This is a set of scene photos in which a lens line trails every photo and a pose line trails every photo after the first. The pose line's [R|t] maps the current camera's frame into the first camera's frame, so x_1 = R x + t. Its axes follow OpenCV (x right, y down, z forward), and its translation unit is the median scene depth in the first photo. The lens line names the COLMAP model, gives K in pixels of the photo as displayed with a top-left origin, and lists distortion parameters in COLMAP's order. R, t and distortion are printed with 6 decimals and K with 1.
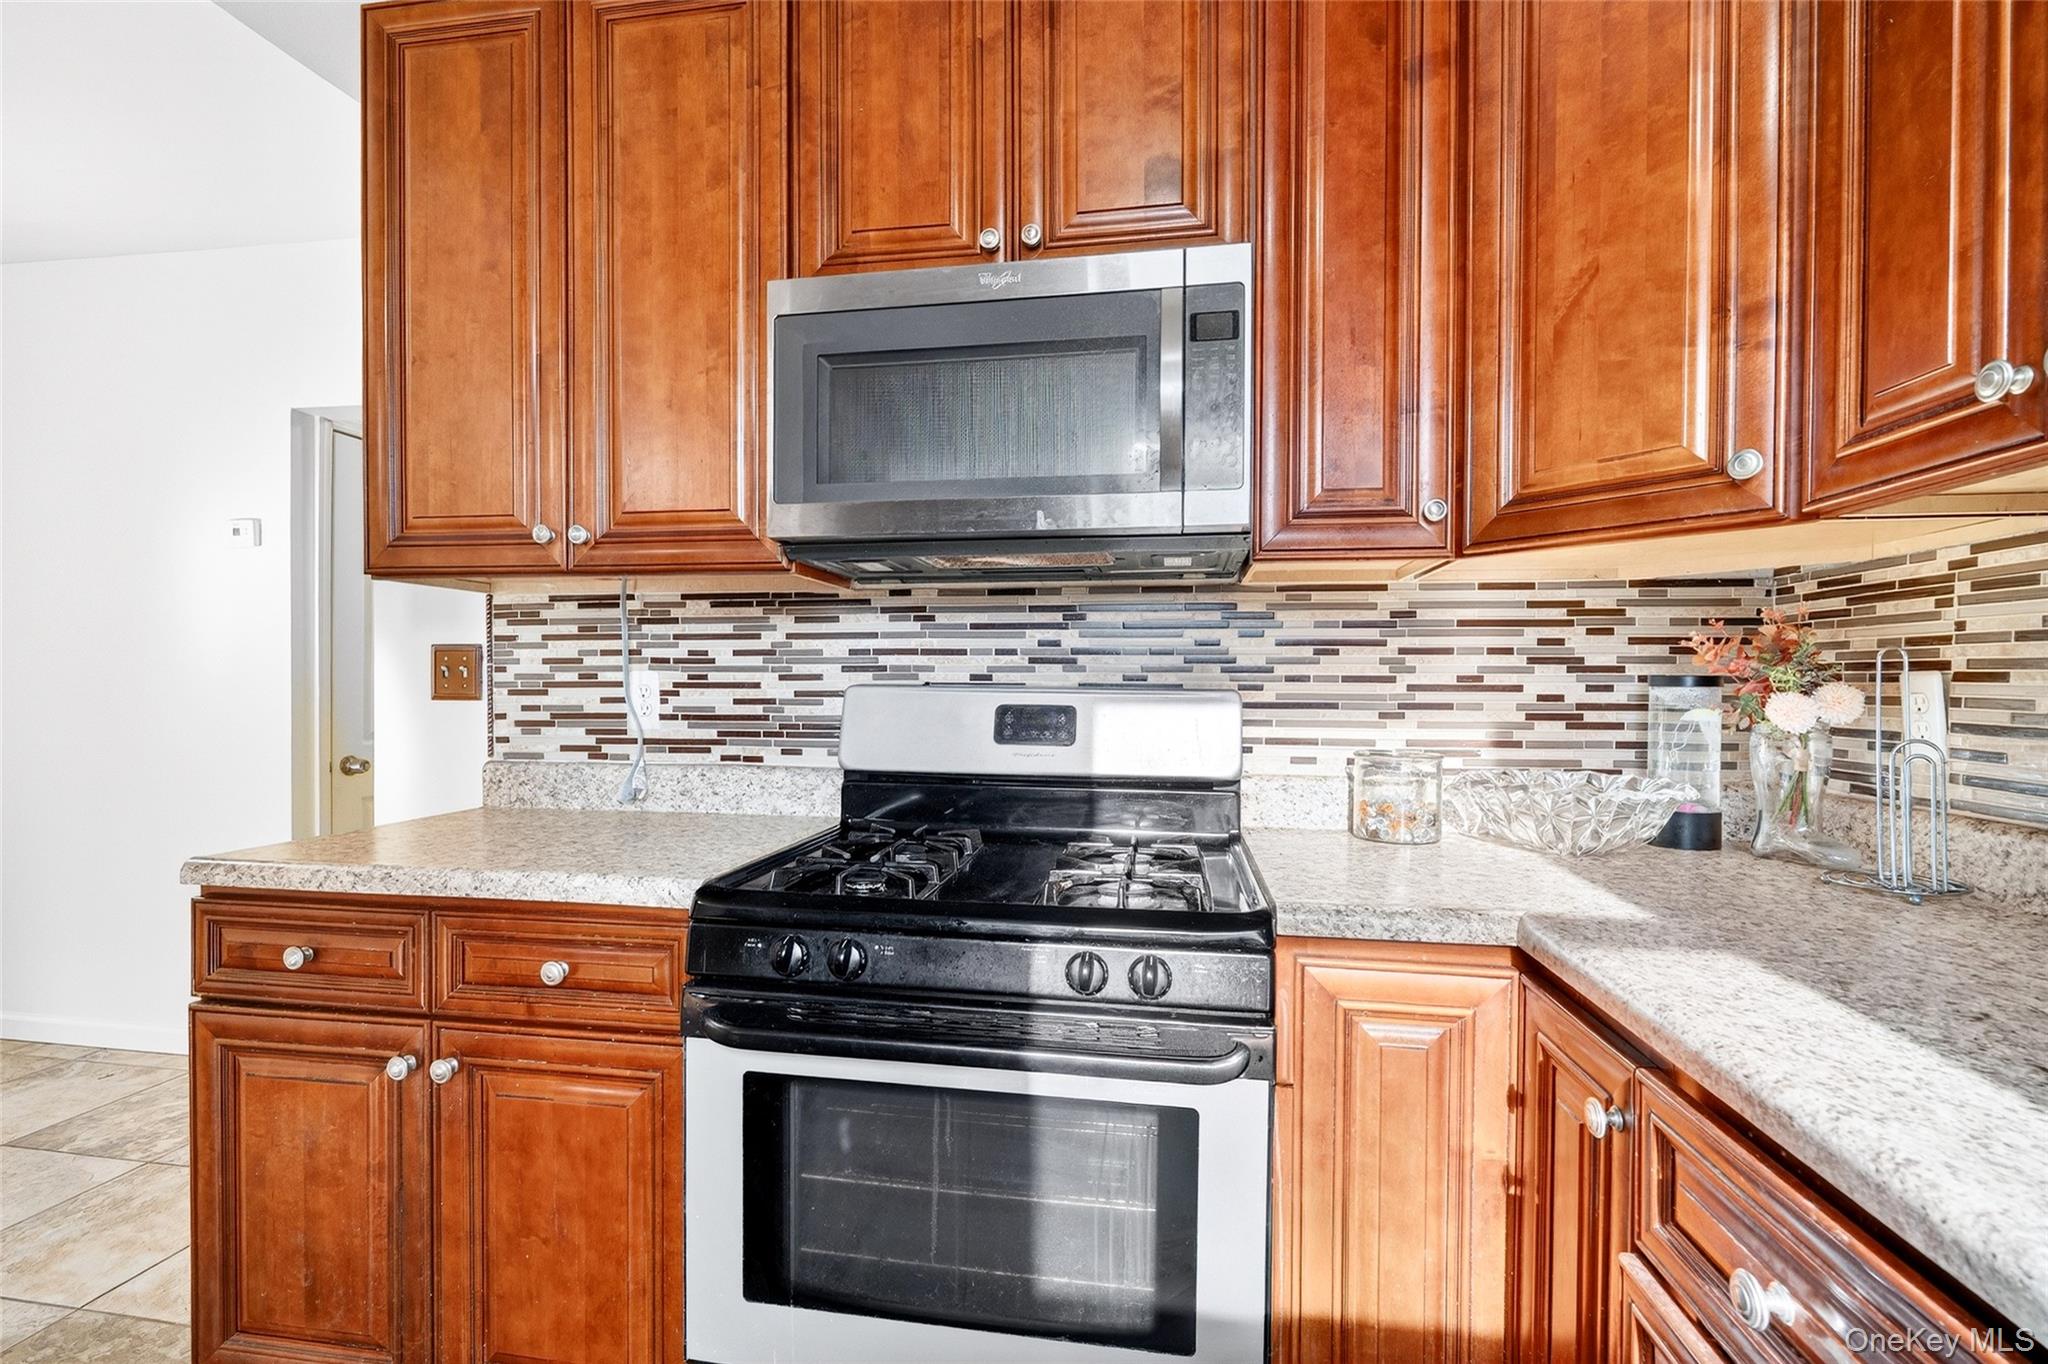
lens RADIAL K [[916.1, 0, 1018.7], [0, 916.1, 681.4], [0, 0, 1]] dist [-0.003168, 0.000304]
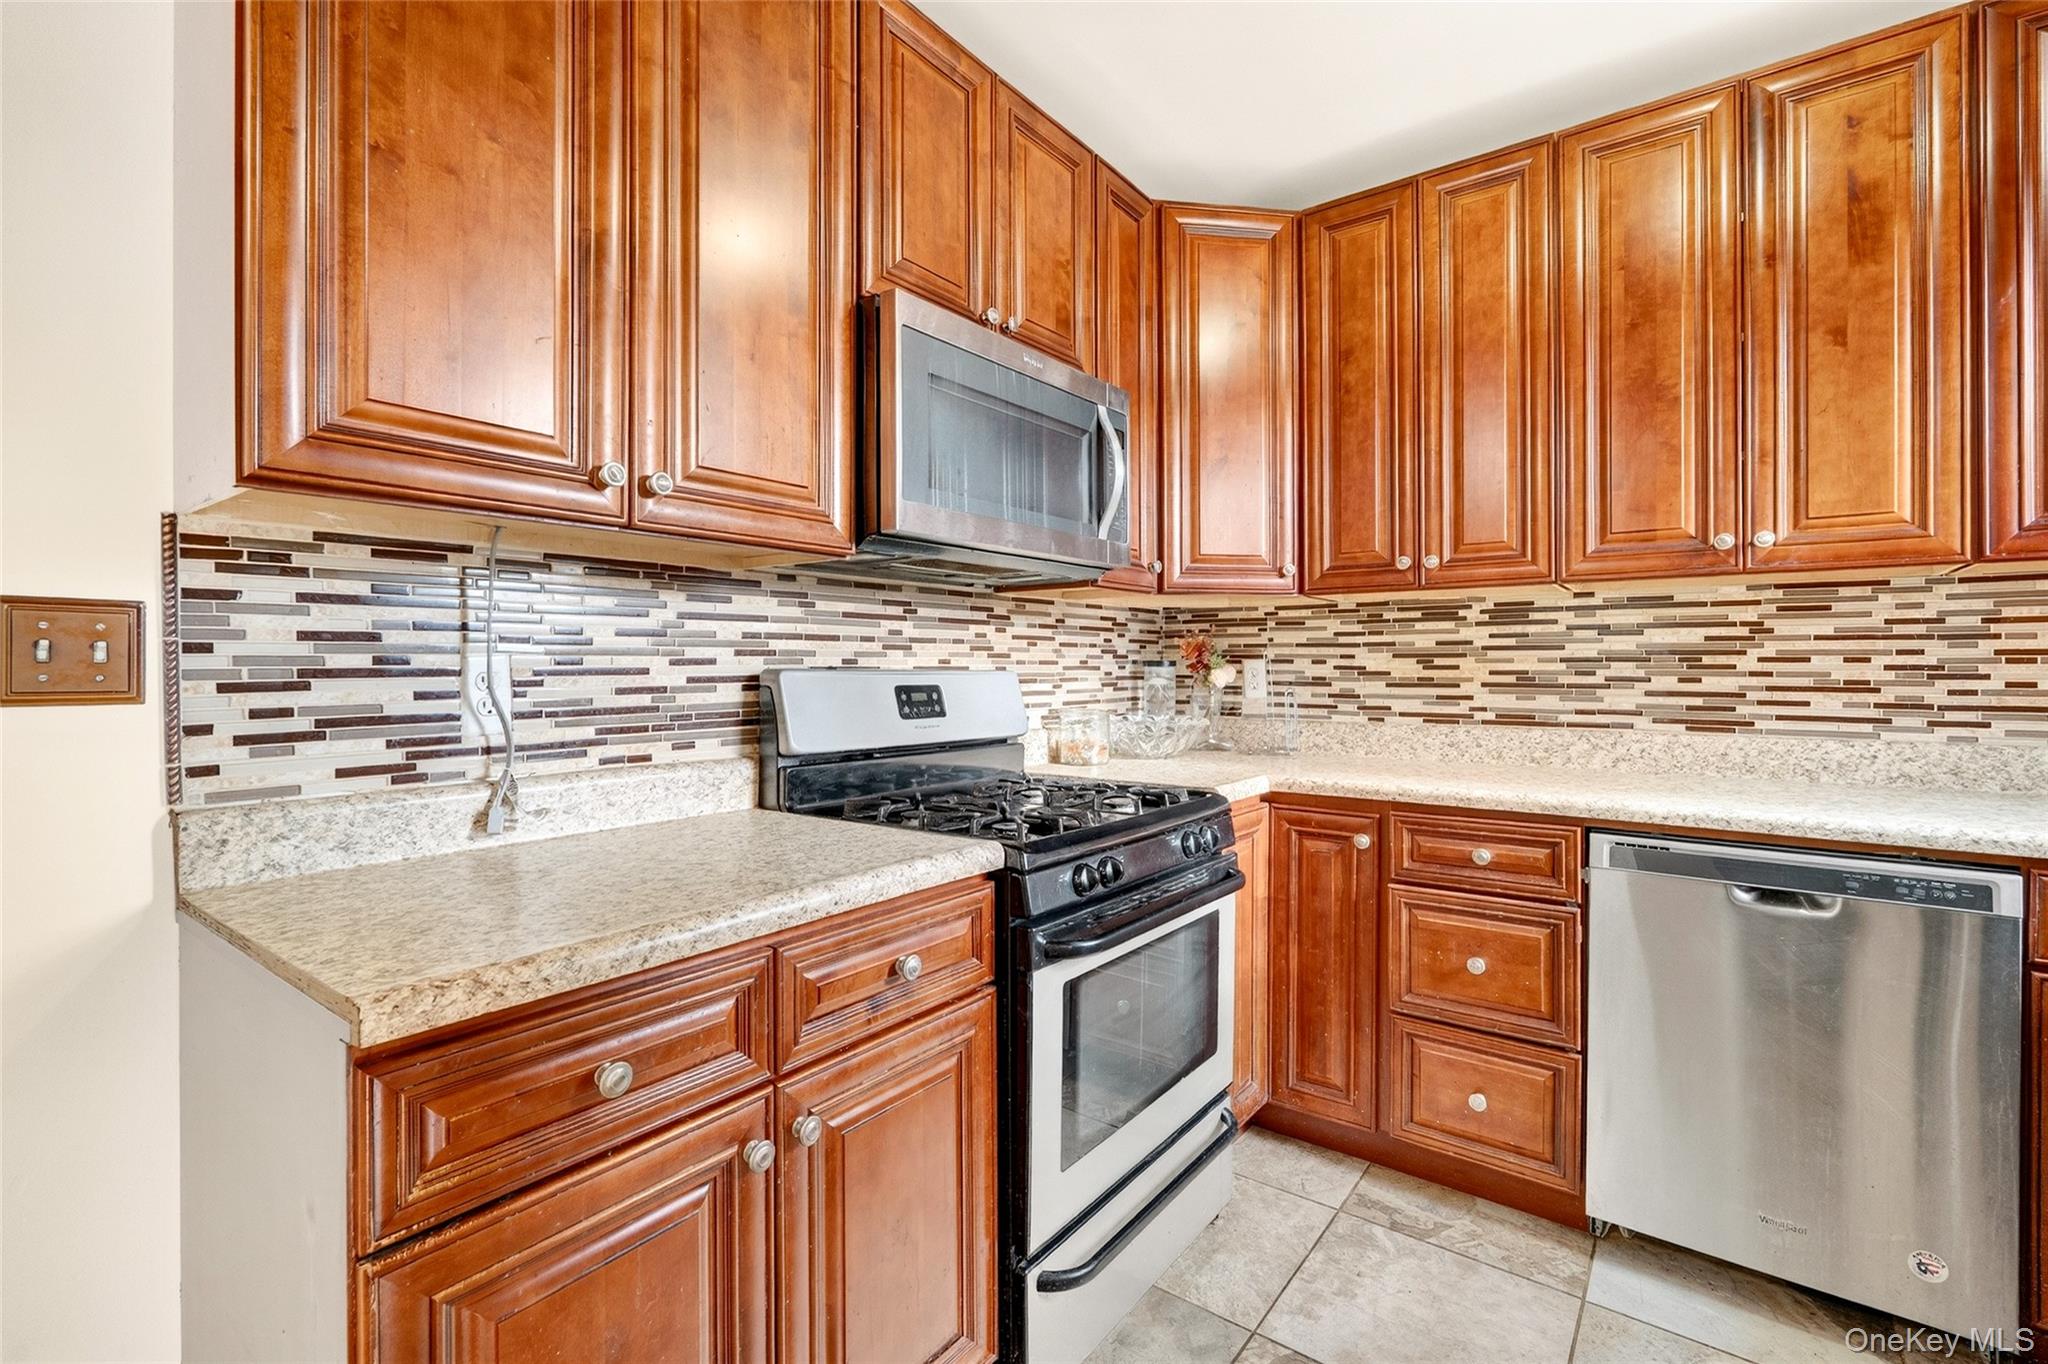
lens RADIAL K [[926.9, 0, 1030.2], [0, 926.9, 662.3], [0, 0, 1]] dist [-0.001855, -0.000079]
pose [[0.456654, -0.001706, 0.889643, -0.899179], [0.002484, 0.999997, 0.000642, -0.003861], [-0.889641, 0.001916, 0.456657, 0.293815]]
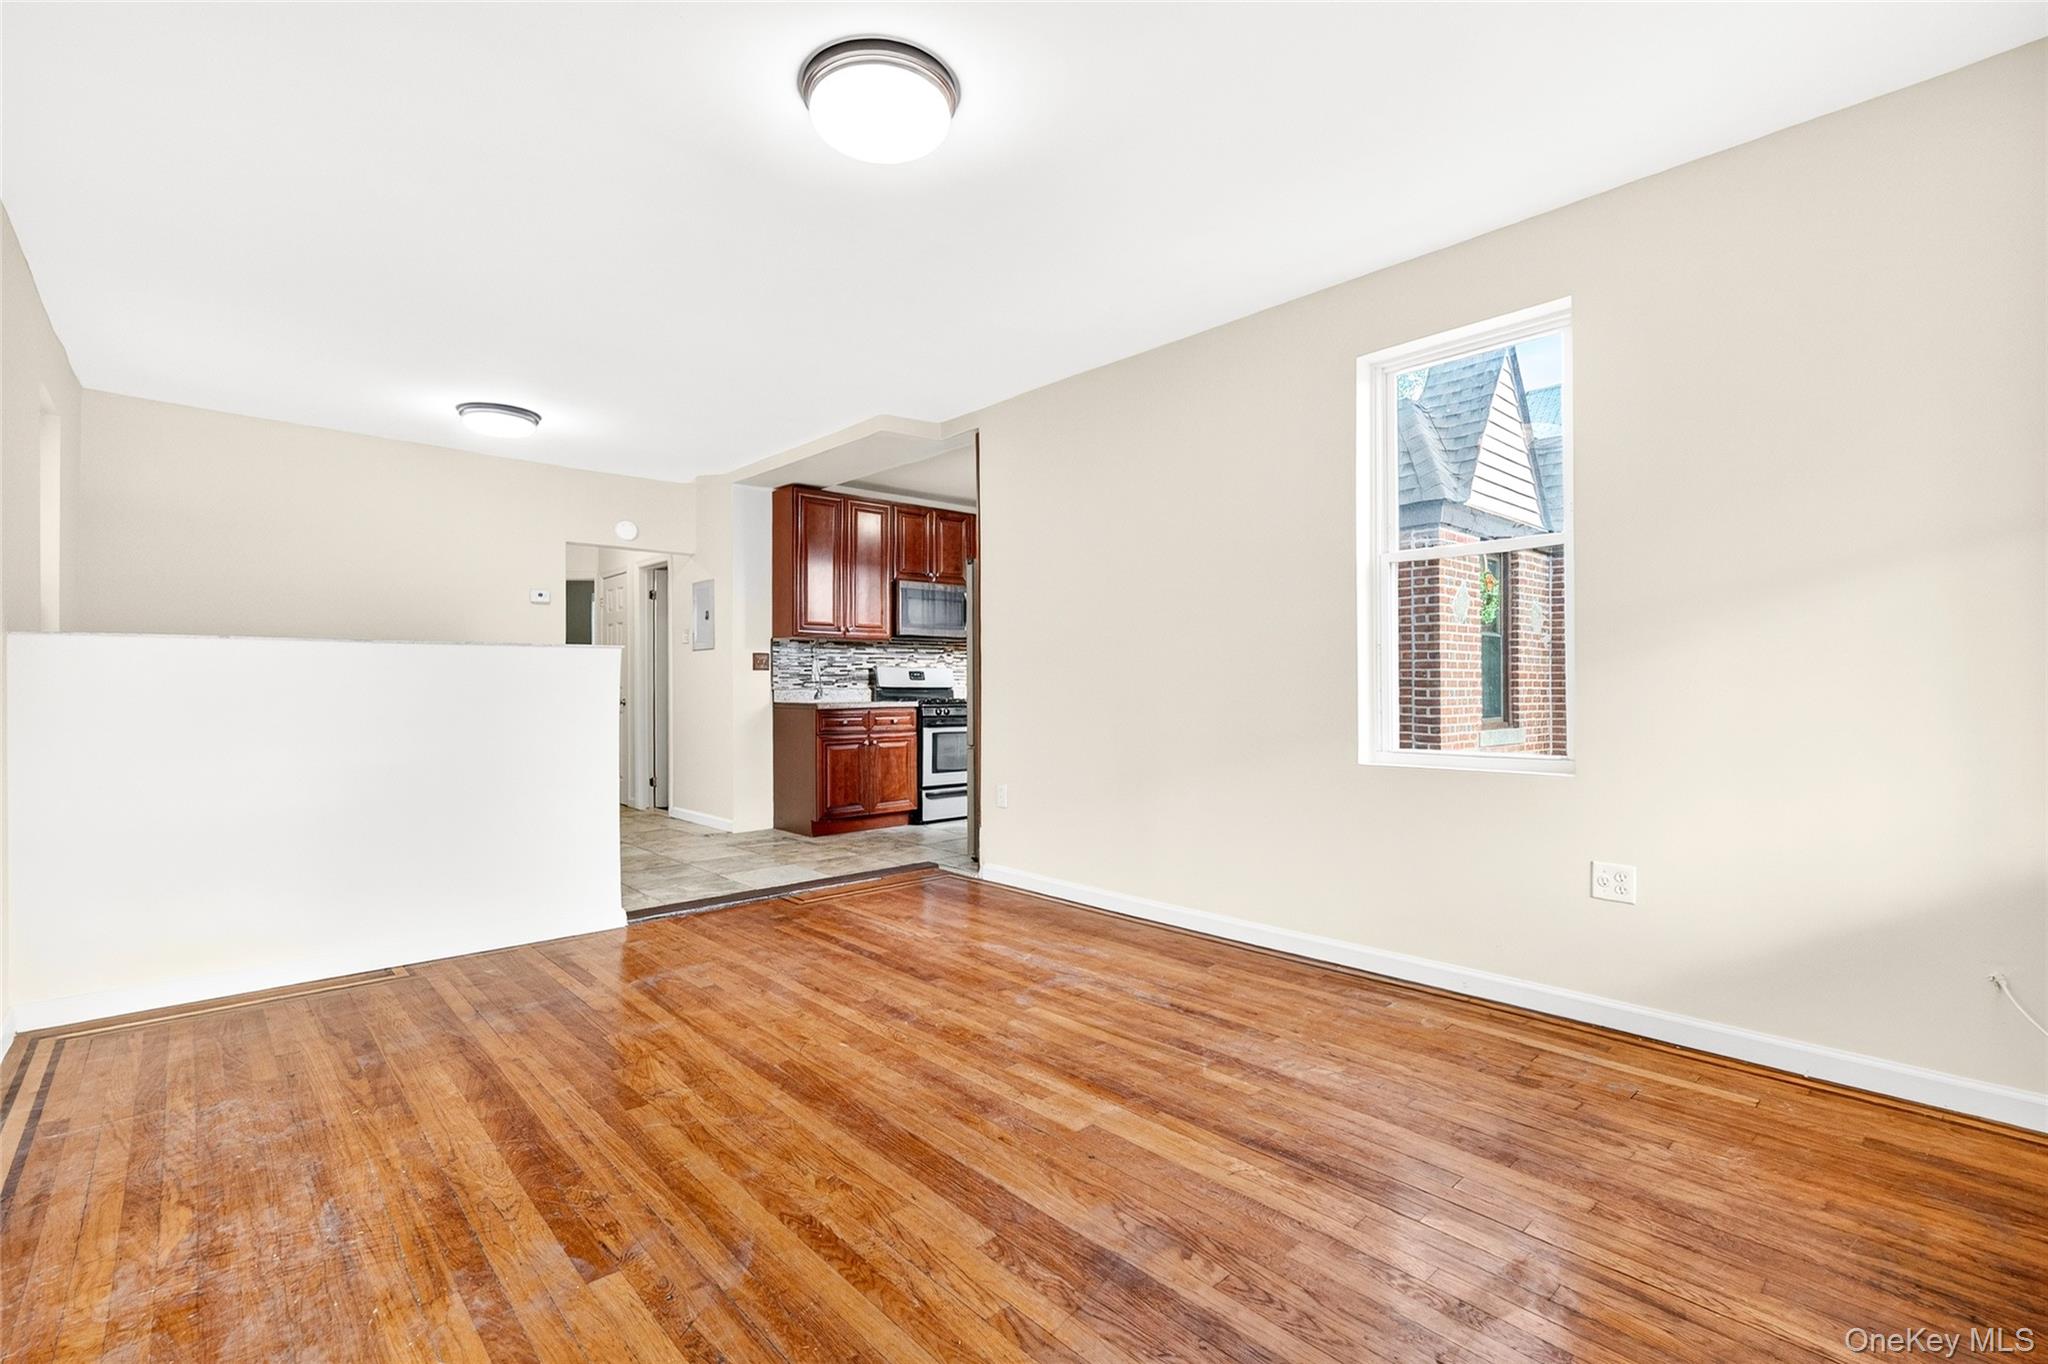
lens RADIAL K [[916.1, 0, 1018.7], [0, 916.1, 681.4], [0, 0, 1]] dist [-0.003168, 0.000304]
pose [[0.611297, -0.004232, 0.791390, -2.830674], [0.003486, 0.999990, 0.002655, 0.058263], [-0.791394, 0.001135, 0.611306, -1.841899]]
